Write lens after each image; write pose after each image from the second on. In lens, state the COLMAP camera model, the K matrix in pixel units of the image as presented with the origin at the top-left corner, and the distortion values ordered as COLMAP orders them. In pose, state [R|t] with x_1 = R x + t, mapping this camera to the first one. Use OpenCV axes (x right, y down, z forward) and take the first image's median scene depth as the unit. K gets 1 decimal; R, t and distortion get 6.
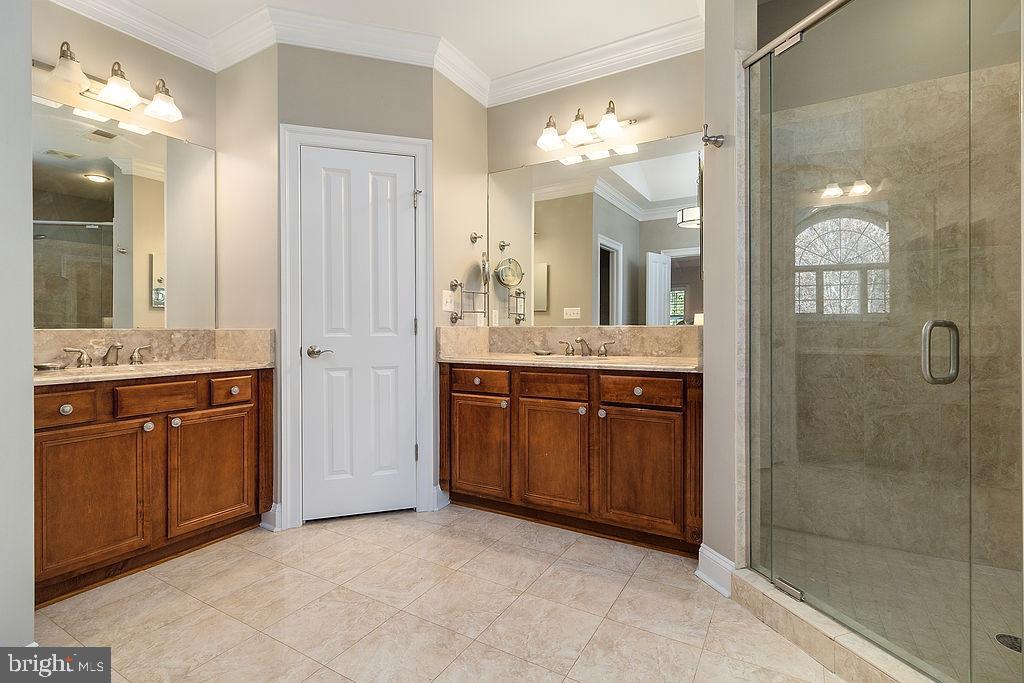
lens RADIAL K [[480.4, 0, 510.2], [0, 480.4, 333.8], [0, 0, 1]] dist [0.001462, 0.000384]
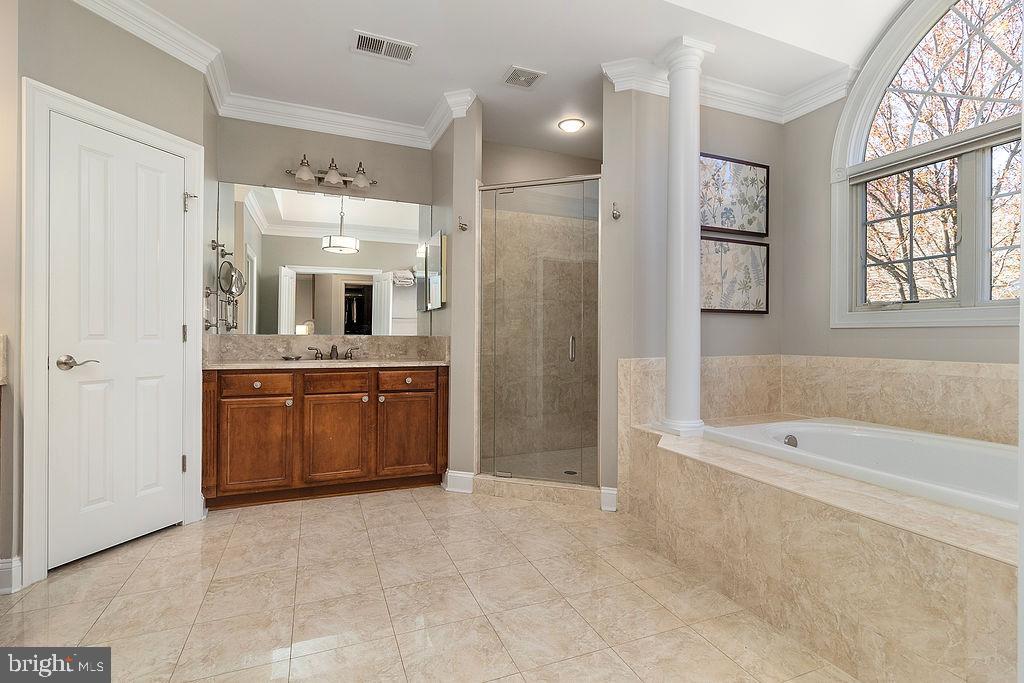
lens RADIAL K [[480.4, 0, 515.8], [0, 480.4, 340.9], [0, 0, 1]] dist [0.001462, 0.000384]
pose [[0.599157, 0.003276, 0.800625, -0.636160], [0.000278, 0.999991, -0.004300, 0.004337], [-0.800632, 0.002799, 0.599150, -0.129226]]
